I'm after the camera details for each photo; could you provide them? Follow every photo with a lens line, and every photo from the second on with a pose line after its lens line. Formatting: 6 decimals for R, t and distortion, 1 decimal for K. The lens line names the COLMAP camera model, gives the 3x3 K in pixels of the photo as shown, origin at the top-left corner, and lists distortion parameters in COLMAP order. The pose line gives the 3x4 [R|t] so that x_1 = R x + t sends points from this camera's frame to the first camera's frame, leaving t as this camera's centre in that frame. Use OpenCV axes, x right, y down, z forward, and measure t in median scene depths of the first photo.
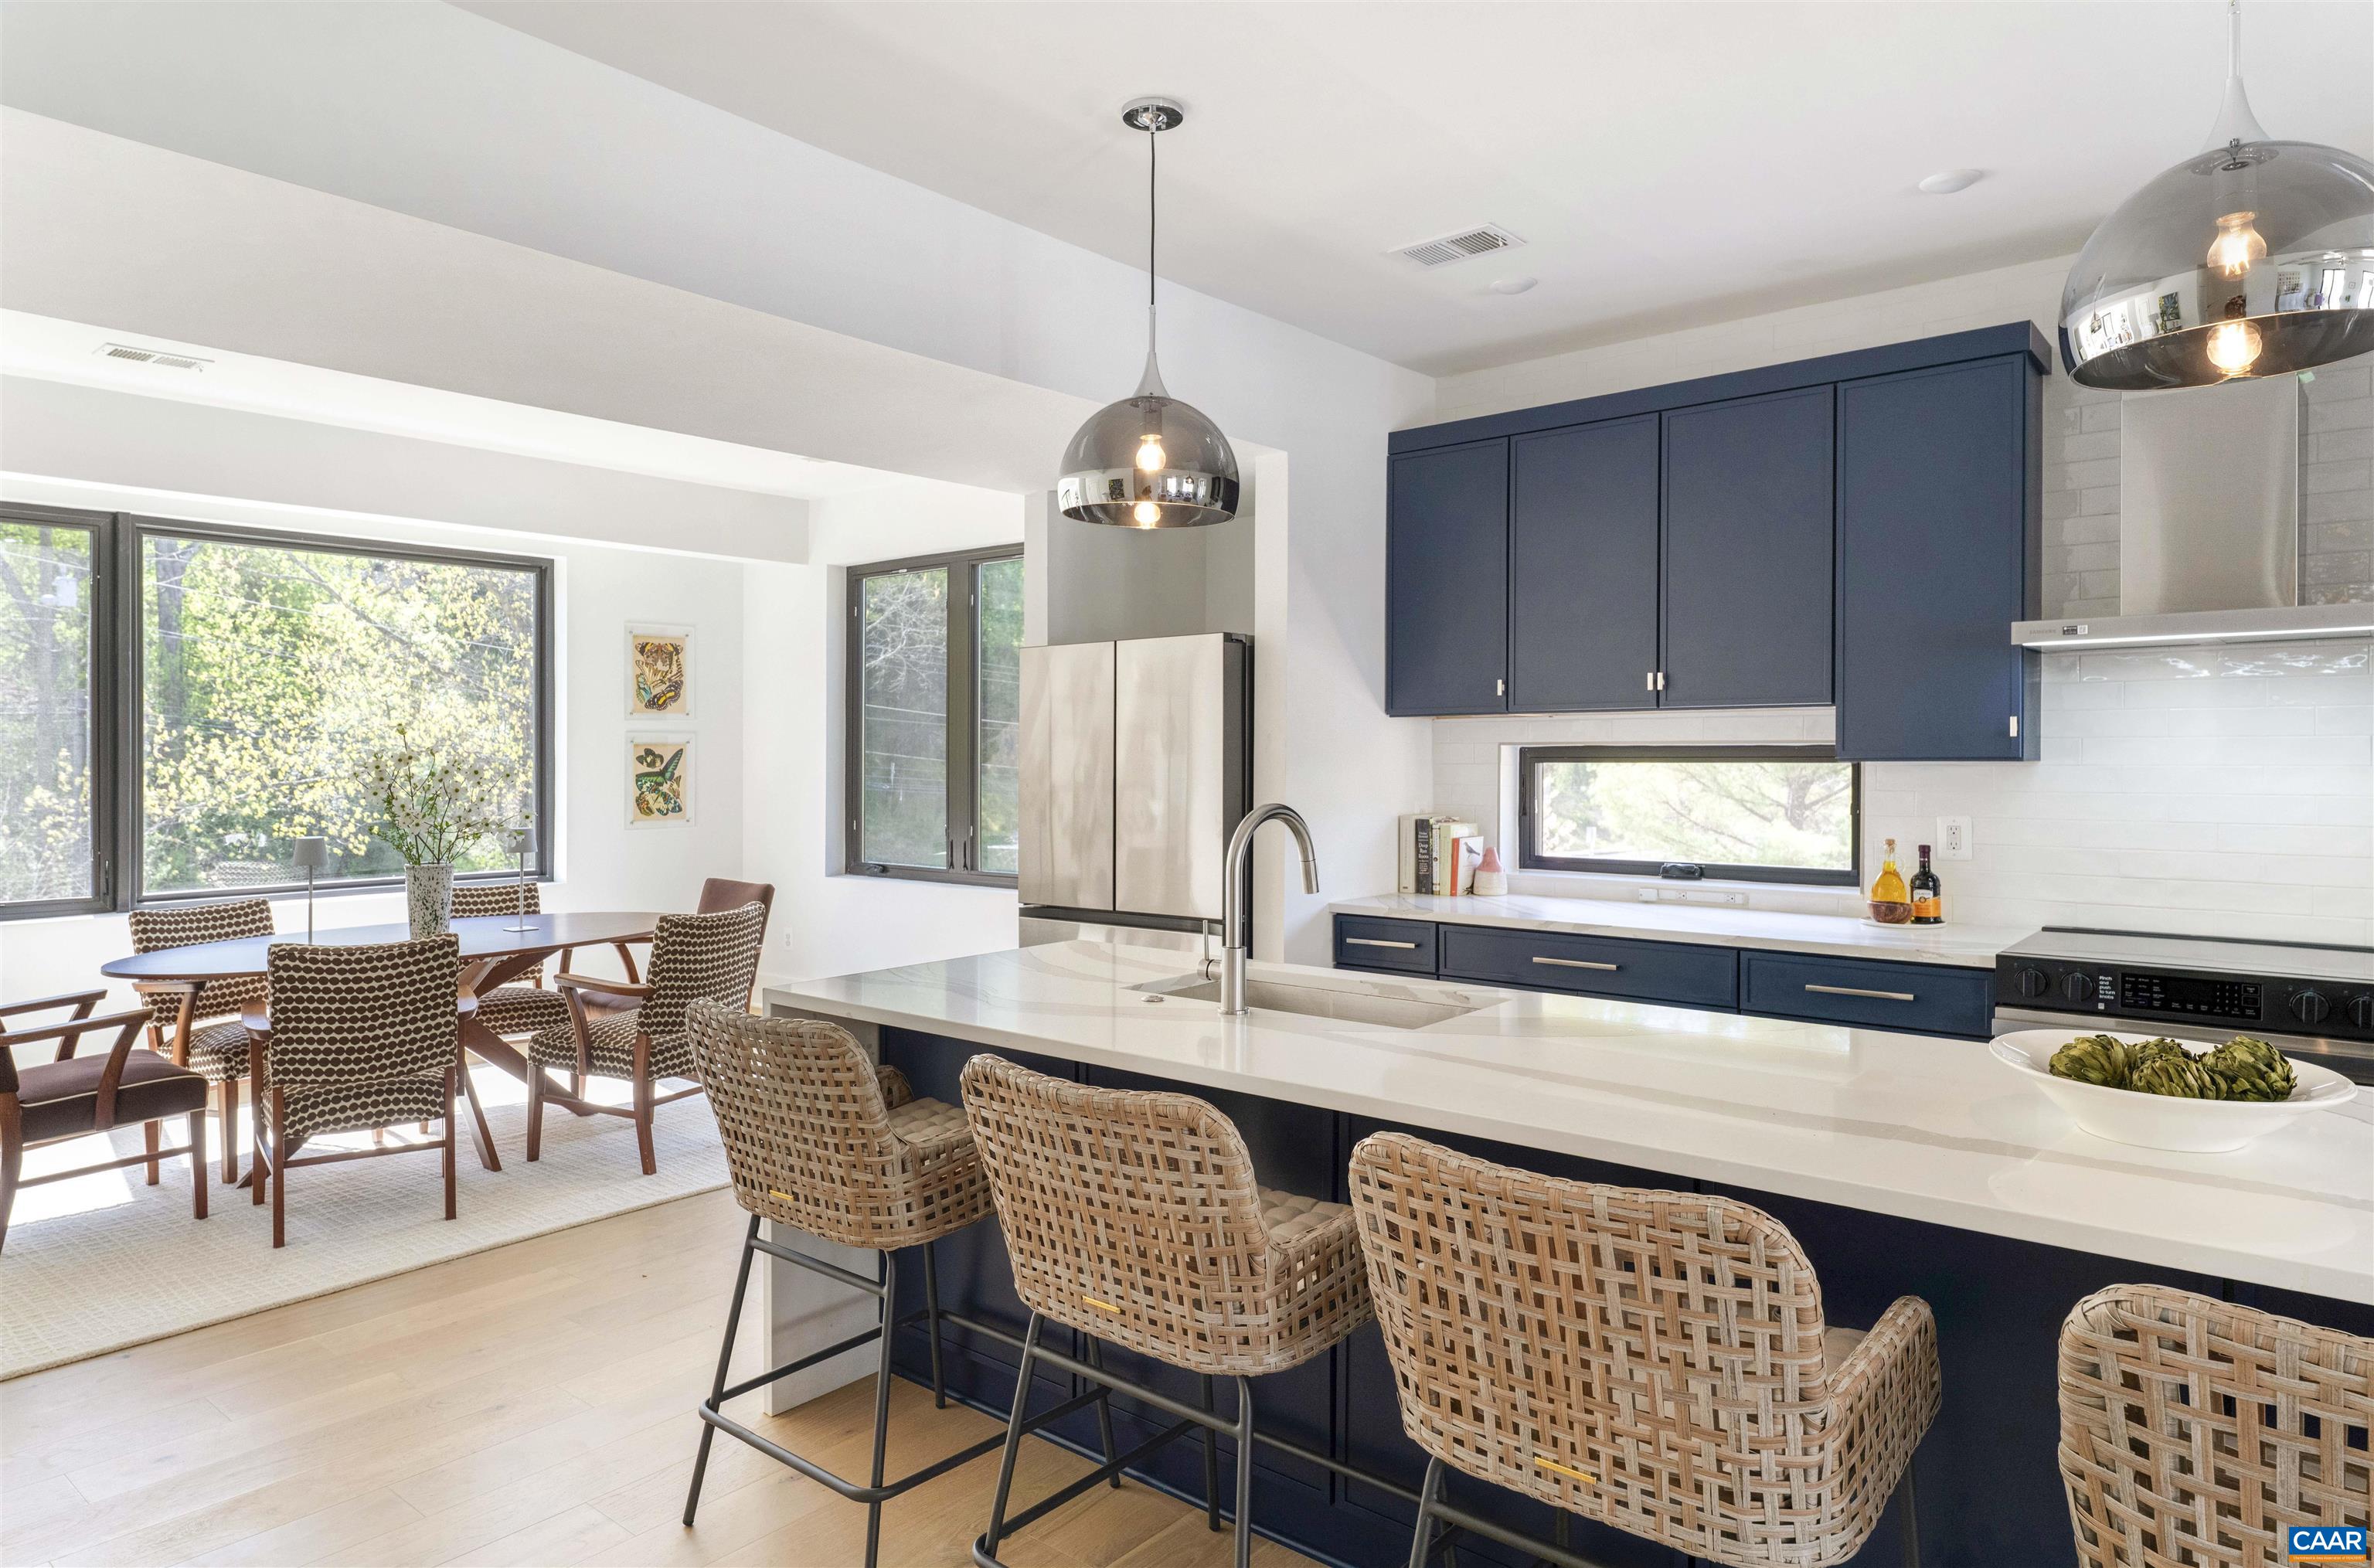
lens RADIAL K [[1382.3, 0, 1189.2], [0, 1382.3, 775.2], [0, 0, 1]] dist [0.000137, -0.000055]
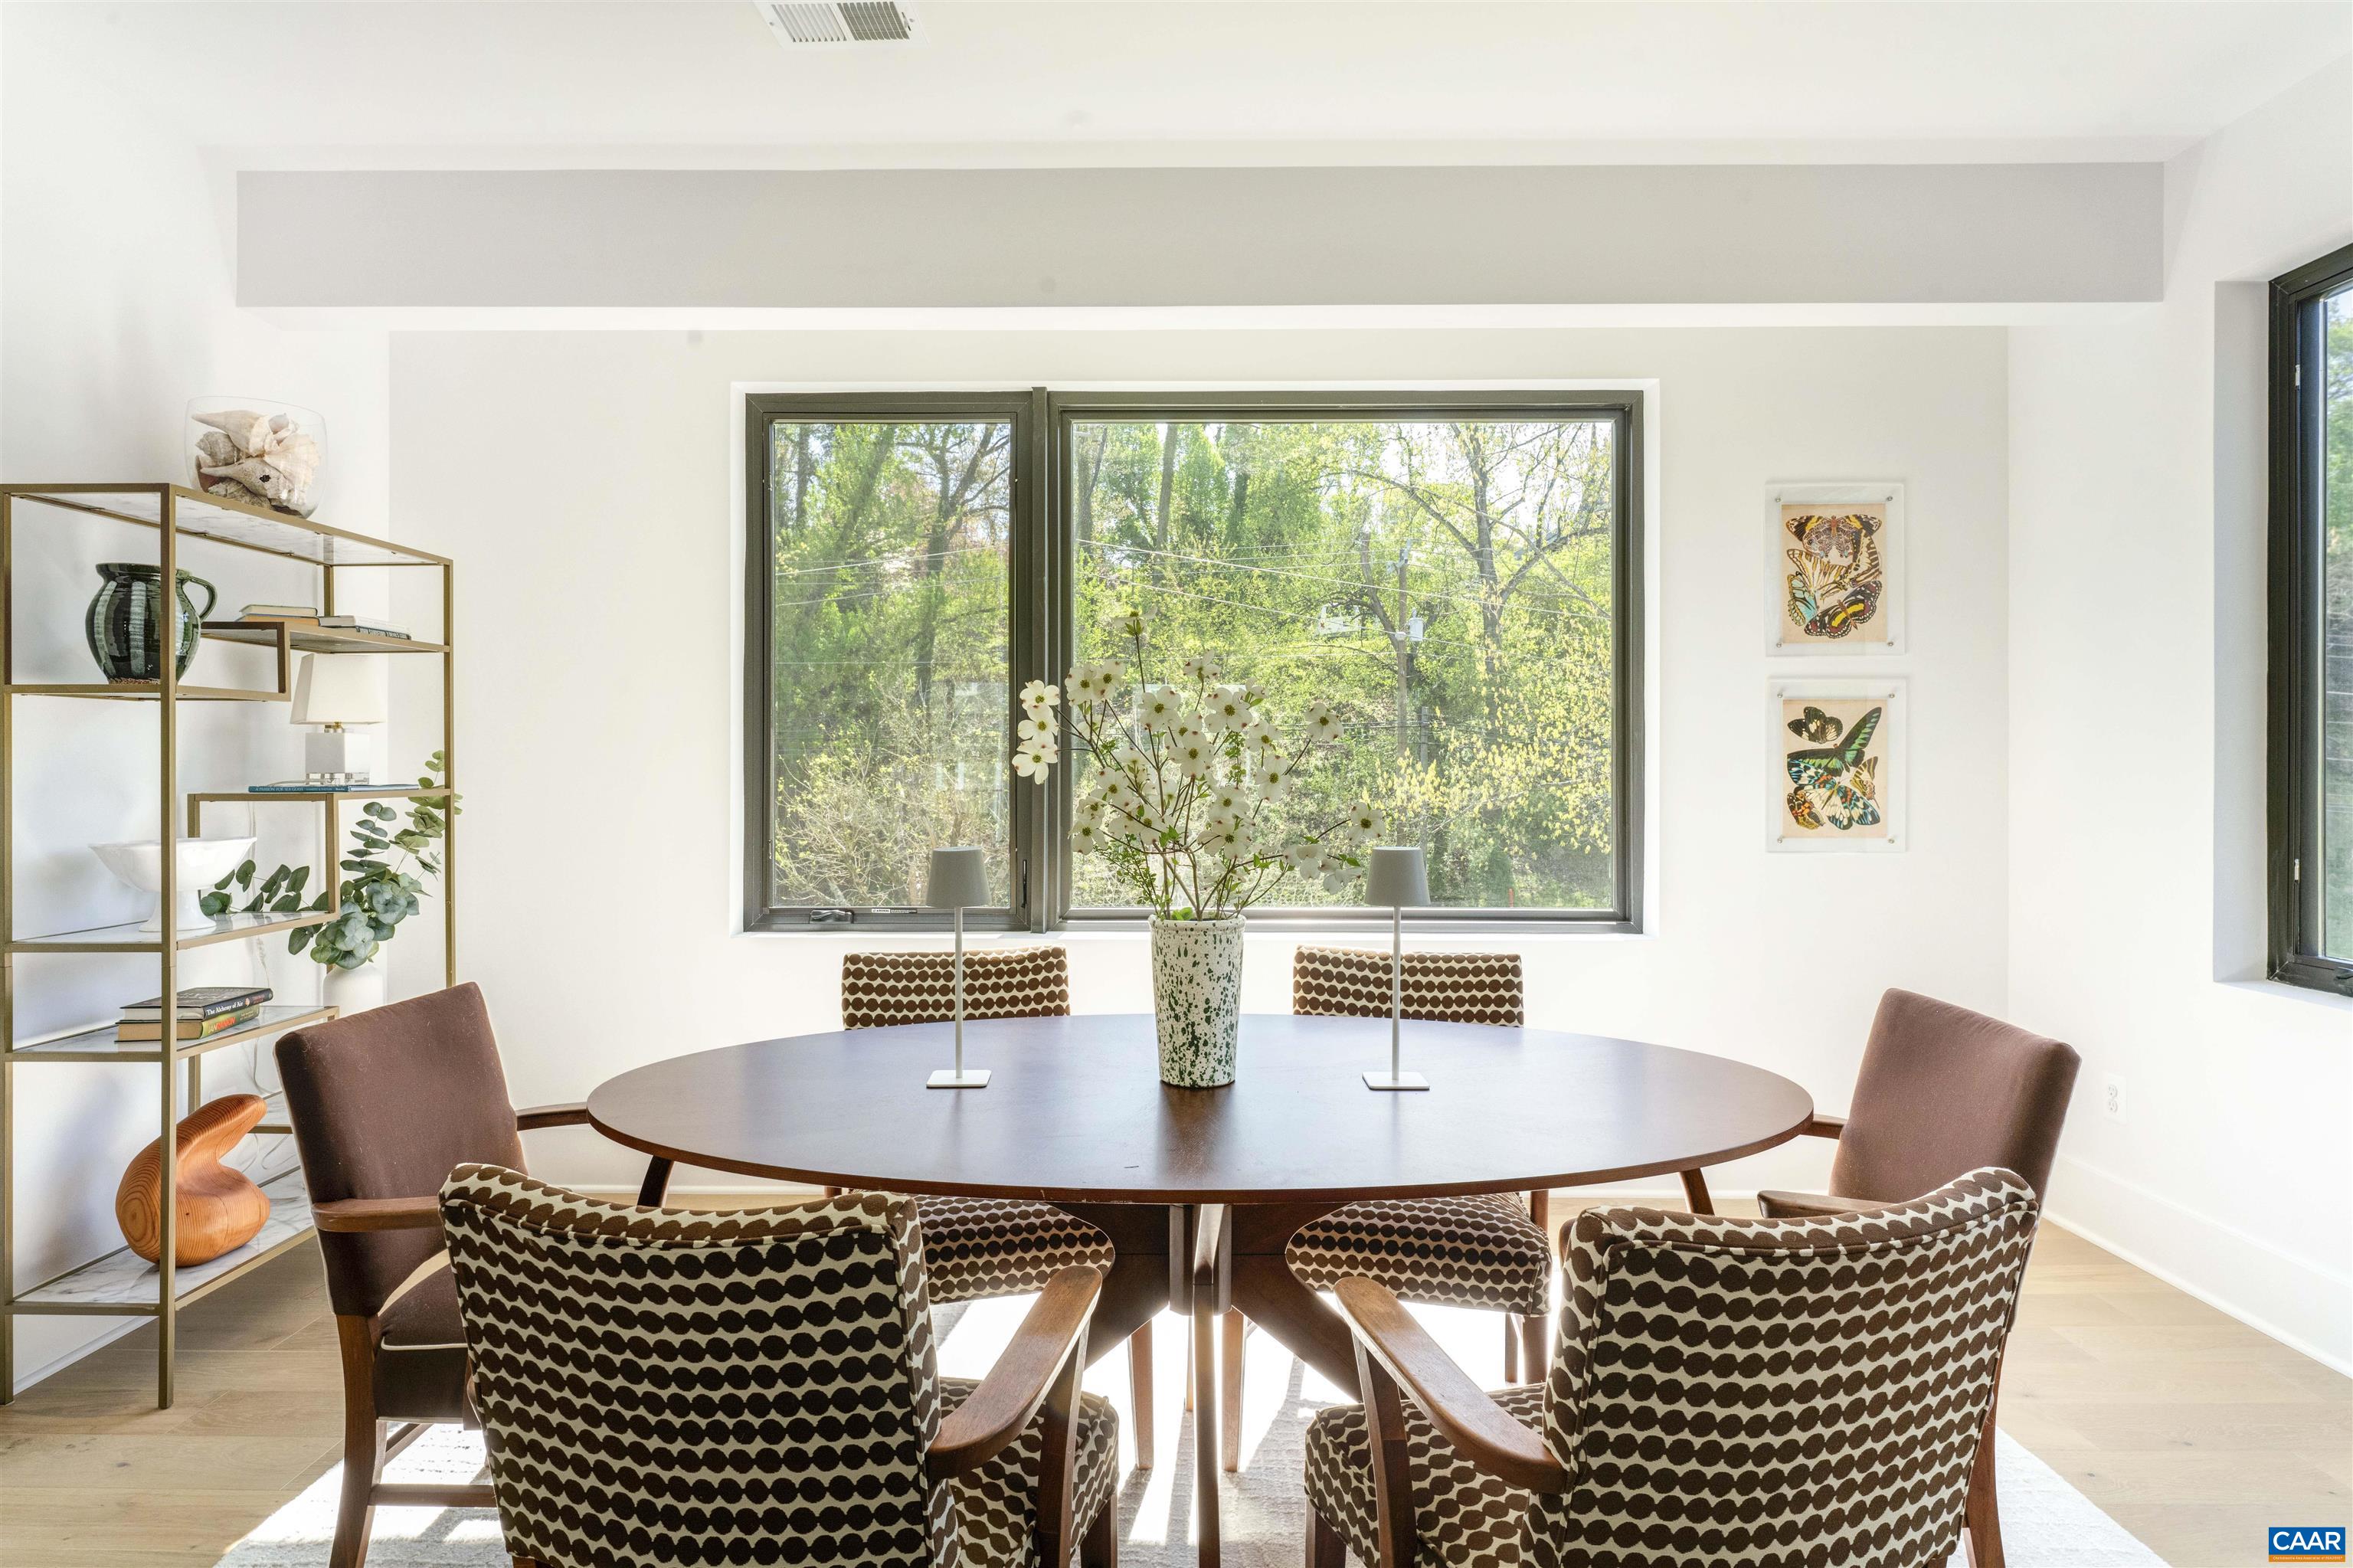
lens RADIAL K [[1302.0, 0, 1178.5], [0, 1302.0, 775.7], [0, 0, 1]] dist [0.004208, 0.000692]
pose [[0.631126, 0.000371, -0.775680, -0.146189], [-0.004446, 0.999985, -0.003138, 0.010774], [0.775667, 0.005429, 0.631119, 0.473498]]
